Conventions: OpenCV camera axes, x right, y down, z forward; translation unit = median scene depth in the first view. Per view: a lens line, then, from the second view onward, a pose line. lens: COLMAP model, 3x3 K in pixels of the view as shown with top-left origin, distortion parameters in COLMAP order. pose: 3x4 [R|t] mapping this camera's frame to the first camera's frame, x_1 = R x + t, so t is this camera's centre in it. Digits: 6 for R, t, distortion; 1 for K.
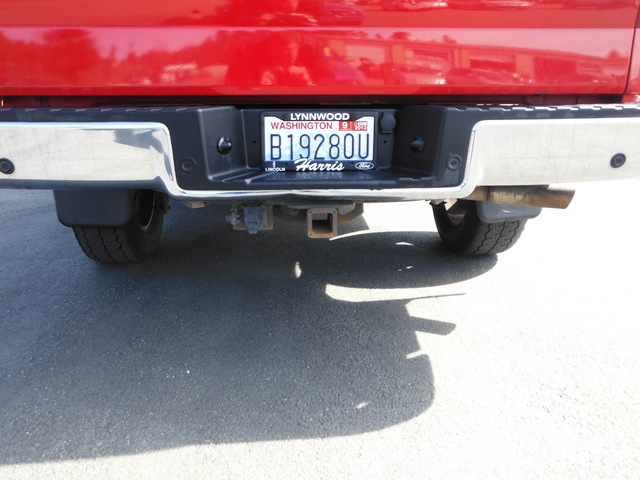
lens RADIAL K [[523.9, 0, 320.0], [0, 523.9, 240.0], [0, 0, 1]] dist [0.008436, 0.004987]
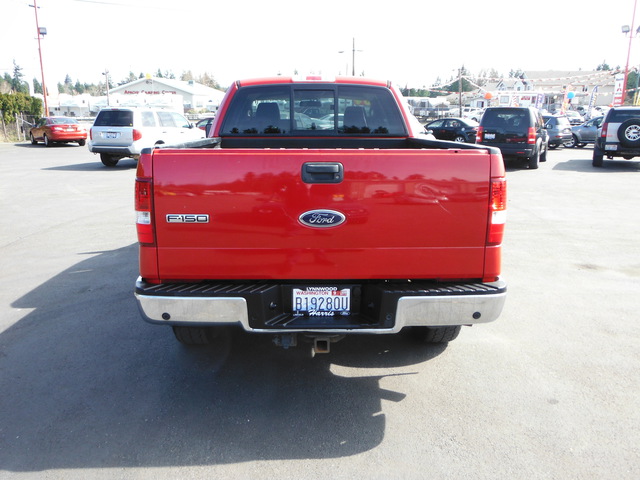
lens RADIAL K [[518.7, 0, 320.0], [0, 518.7, 240.0], [0, 0, 1]] dist [-0.003028, -0.000919]
pose [[0.998705, 0.009647, -0.049946, 0.086413], [-0.013159, 0.997426, -0.070486, -0.277515], [0.049138, 0.071052, 0.996262, -0.910556]]
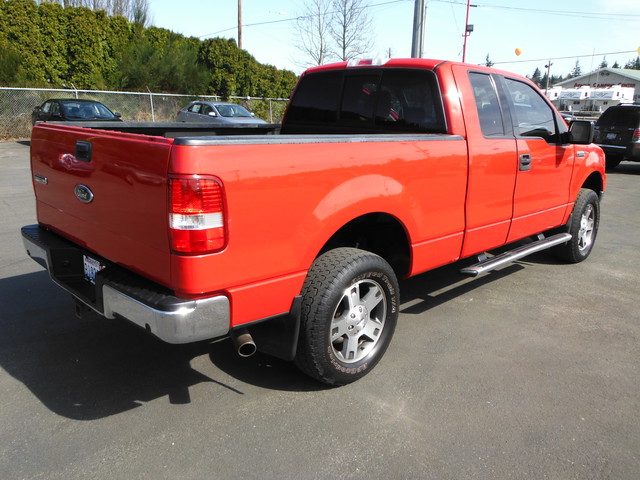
lens RADIAL K [[518.7, 0, 320.0], [0, 518.7, 240.0], [0, 0, 1]] dist [-0.003028, -0.000919]
pose [[0.647748, 0.197894, -0.735704, 2.051682], [-0.241324, 0.969245, 0.048240, -0.624013], [0.722624, 0.146296, 0.675583, 0.246563]]
